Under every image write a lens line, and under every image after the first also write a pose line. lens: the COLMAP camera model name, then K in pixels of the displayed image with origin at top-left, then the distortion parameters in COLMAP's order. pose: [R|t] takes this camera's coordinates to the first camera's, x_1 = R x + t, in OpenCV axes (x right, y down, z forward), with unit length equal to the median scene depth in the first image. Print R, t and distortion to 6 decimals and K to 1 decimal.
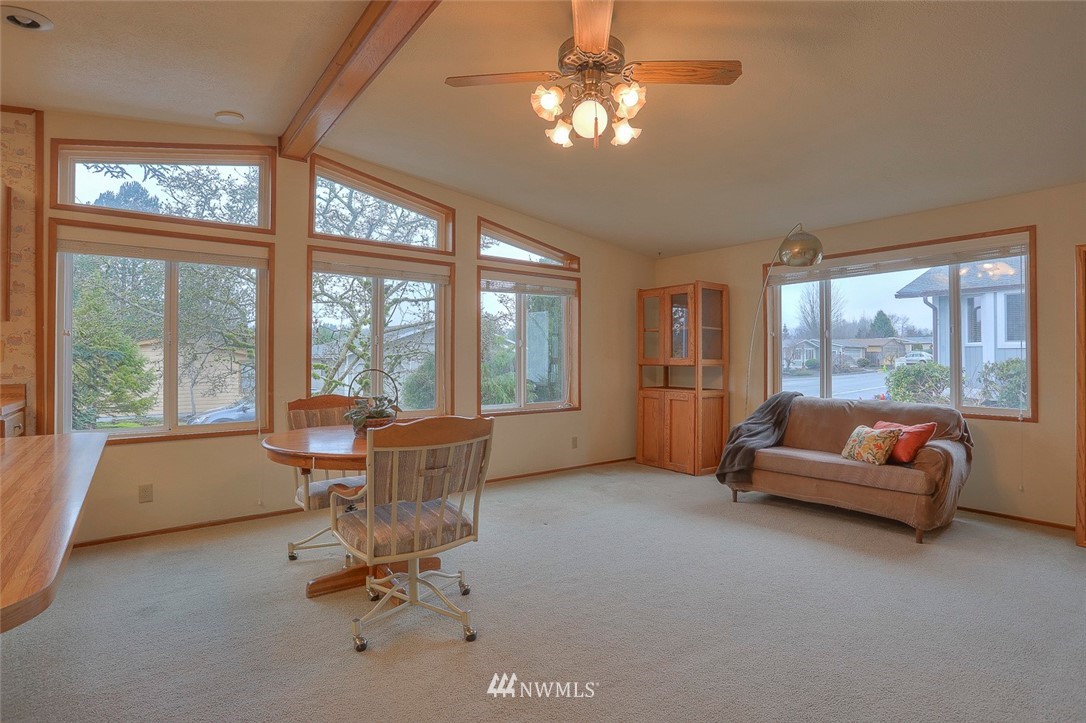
lens RADIAL K [[539.8, 0, 542.5], [0, 539.8, 352.0], [0, 0, 1]] dist [-0.049676, 0.018364]
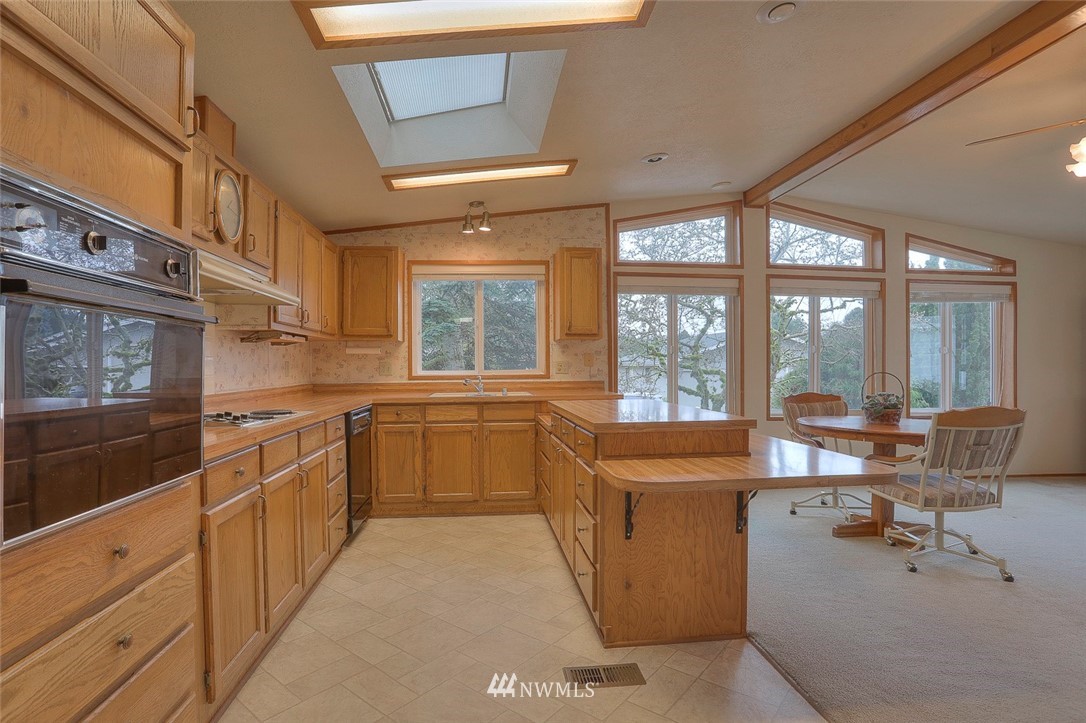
lens RADIAL K [[539.8, 0, 538.3], [0, 539.8, 367.5], [0, 0, 1]] dist [-0.049676, 0.018364]
pose [[0.854310, 0.002272, -0.519759, -0.304112], [0.005423, 0.999897, 0.013285, -0.000125], [0.519736, -0.014168, 0.854209, -0.451726]]
